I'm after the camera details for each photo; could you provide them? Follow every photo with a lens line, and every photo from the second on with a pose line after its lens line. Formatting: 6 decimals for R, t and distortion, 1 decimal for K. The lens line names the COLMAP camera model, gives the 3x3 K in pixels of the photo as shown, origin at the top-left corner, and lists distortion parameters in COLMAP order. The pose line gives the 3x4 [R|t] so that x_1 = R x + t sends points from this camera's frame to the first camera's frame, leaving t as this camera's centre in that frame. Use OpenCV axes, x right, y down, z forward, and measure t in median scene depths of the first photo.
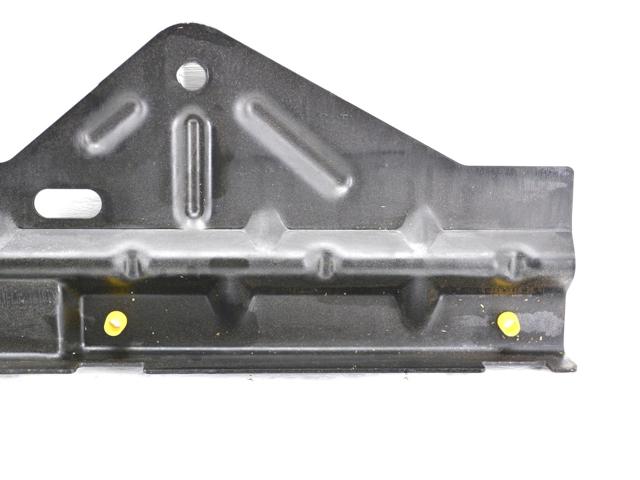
lens RADIAL K [[736.0, 0, 319.9], [0, 736.0, 236.0], [0, 0, 1]] dist [0.051831, 0.000000]
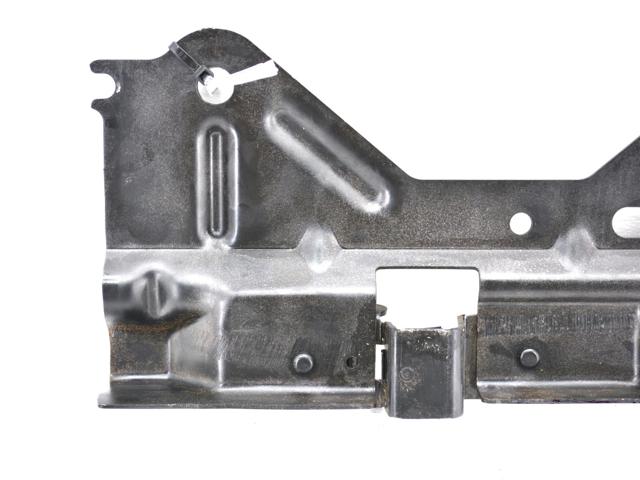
lens RADIAL K [[795.0, 0, 320.1], [0, 795.0, 243.6], [0, 0, 1]] dist [0.004007, 0.000000]
pose [[0.998714, -0.001204, 0.050678, -0.806601], [0.002092, 0.999845, -0.017469, -0.000065], [-0.050649, 0.017553, 0.998562, 0.006347]]
